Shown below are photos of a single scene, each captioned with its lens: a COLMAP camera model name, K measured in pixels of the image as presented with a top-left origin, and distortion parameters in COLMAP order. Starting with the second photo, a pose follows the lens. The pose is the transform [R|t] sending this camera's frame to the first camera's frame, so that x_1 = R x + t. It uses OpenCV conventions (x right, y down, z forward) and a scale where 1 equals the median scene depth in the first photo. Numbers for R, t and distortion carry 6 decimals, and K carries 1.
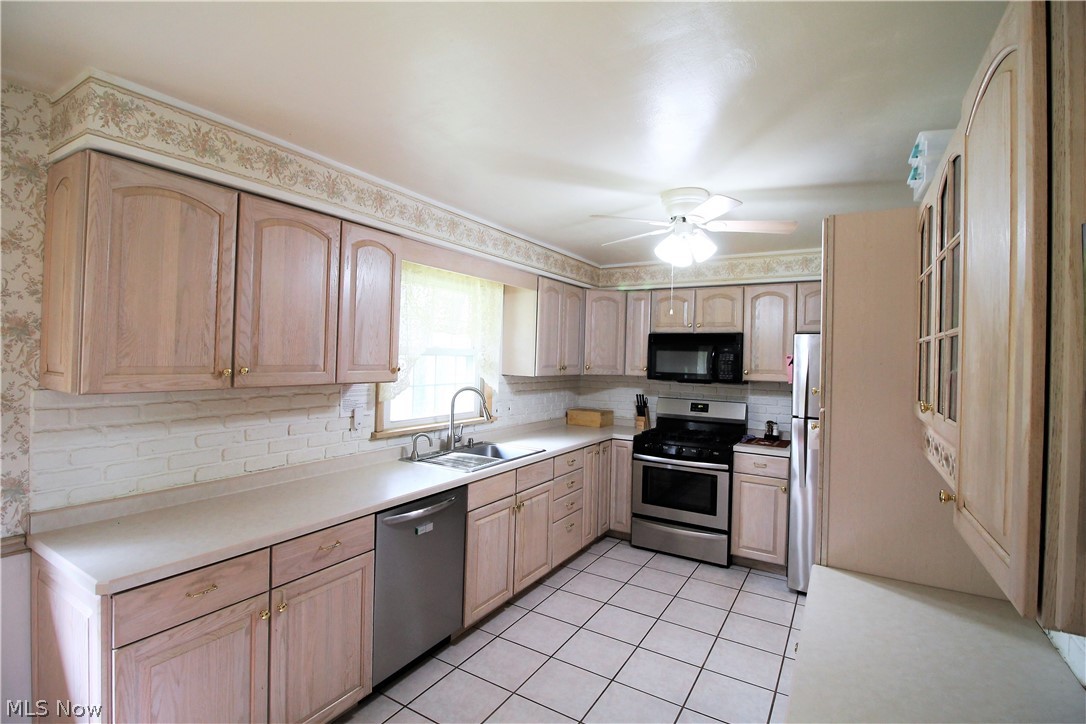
lens RADIAL K [[512.3, 0, 541.2], [0, 512.3, 354.1], [0, 0, 1]] dist [-0.002069, -0.011303]
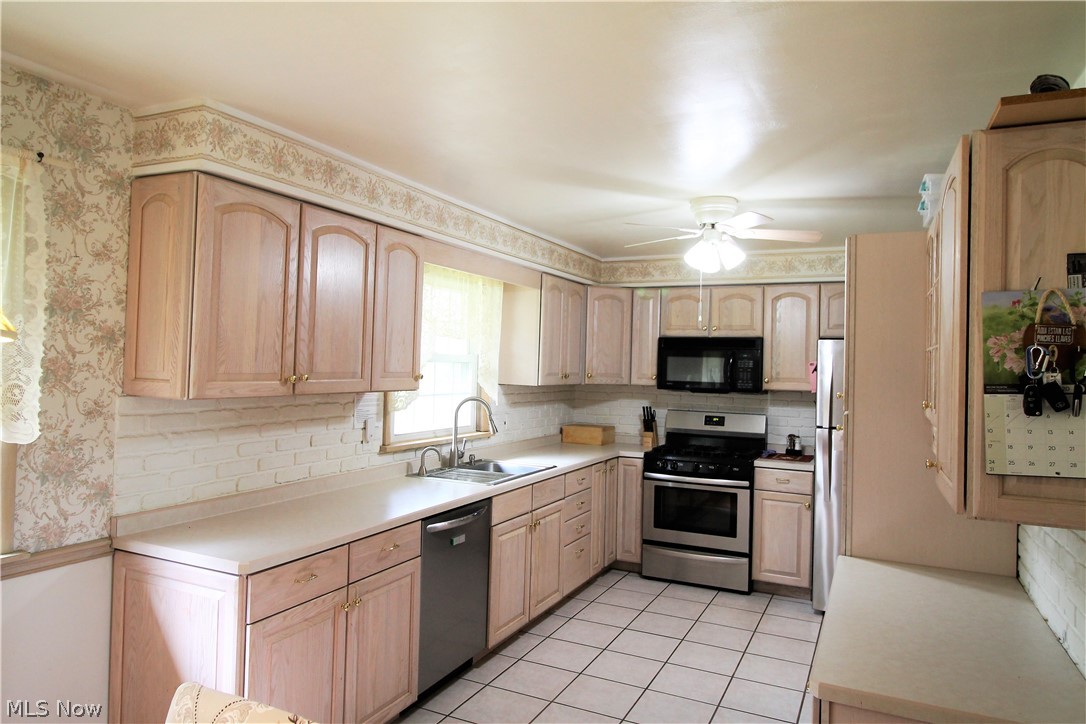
lens RADIAL K [[716.7, 0, 540.5], [0, 716.7, 353.3], [0, 0, 1]] dist [0.004214, -0.000834]
pose [[0.995248, 0.001429, 0.097362, -0.160163], [-0.000625, 0.999965, -0.008288, -0.002922], [-0.097371, 0.008187, 0.995214, -0.297158]]
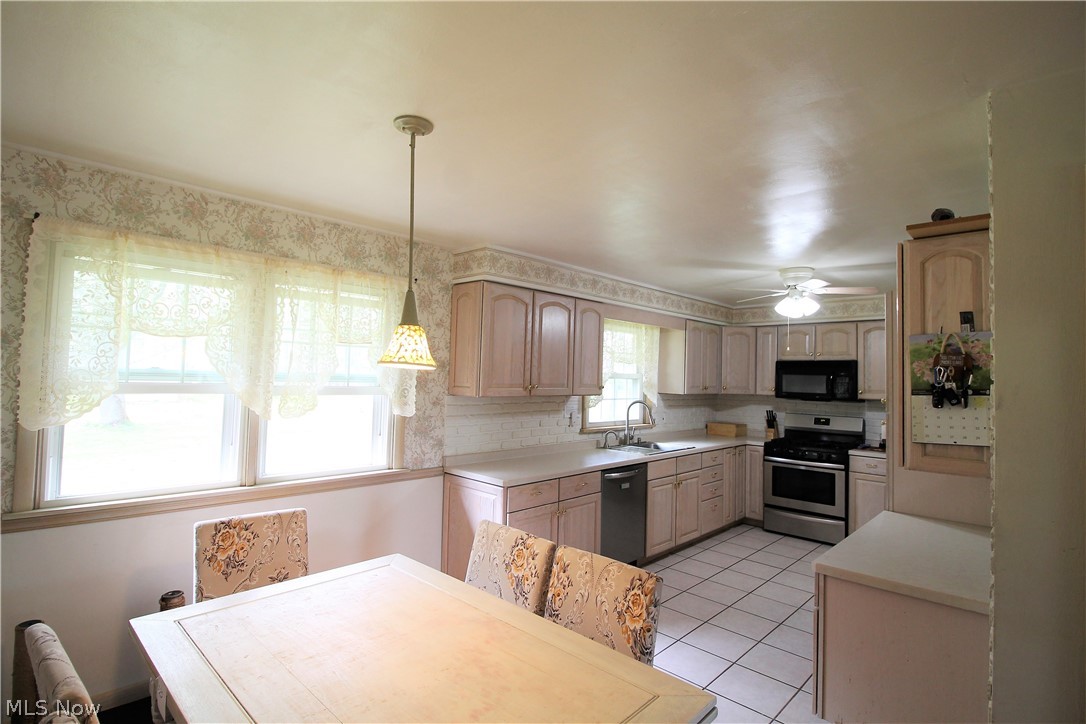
lens RADIAL K [[535.0, 0, 537.5], [0, 535.0, 355.3], [0, 0, 1]] dist [-0.003489, -0.001469]
pose [[0.974247, -0.010204, -0.225252, -0.087374], [0.000788, 0.999123, -0.041856, 0.000106], [0.225482, 0.040601, 0.973401, -0.562592]]
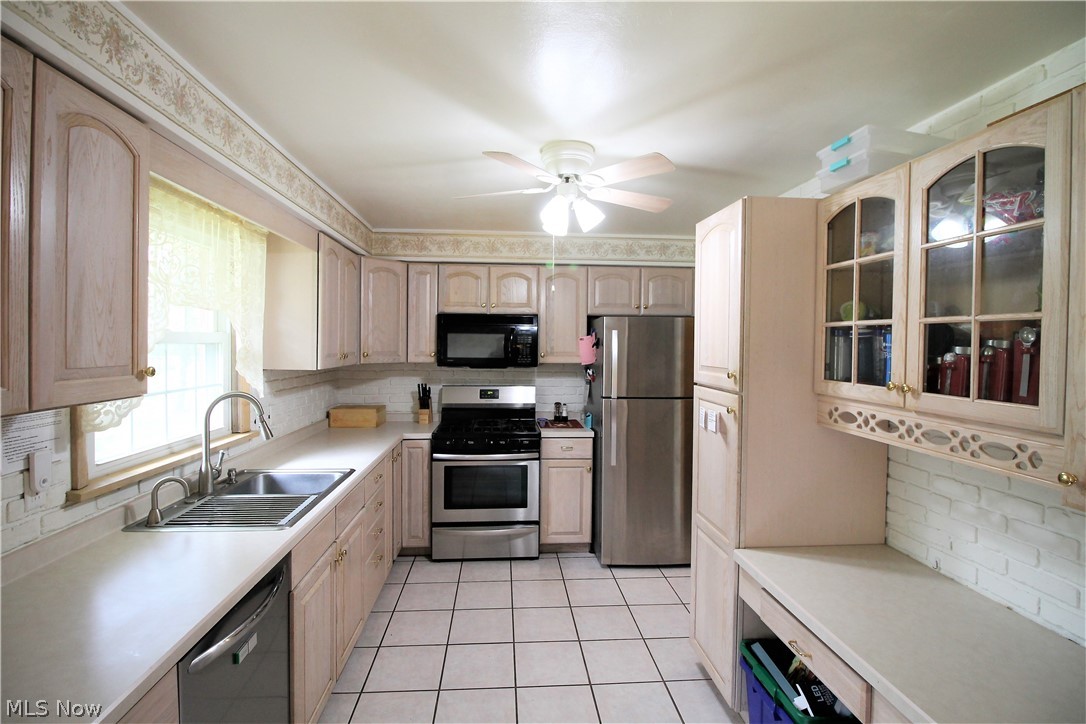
lens RADIAL K [[512.3, 0, 542.4], [0, 512.3, 354.9], [0, 0, 1]] dist [-0.002069, -0.011303]
pose [[0.810930, -0.030725, 0.584335, -0.219861], [0.007957, 0.999107, 0.041492, -0.006662], [-0.585089, -0.028998, 0.810451, 0.273684]]
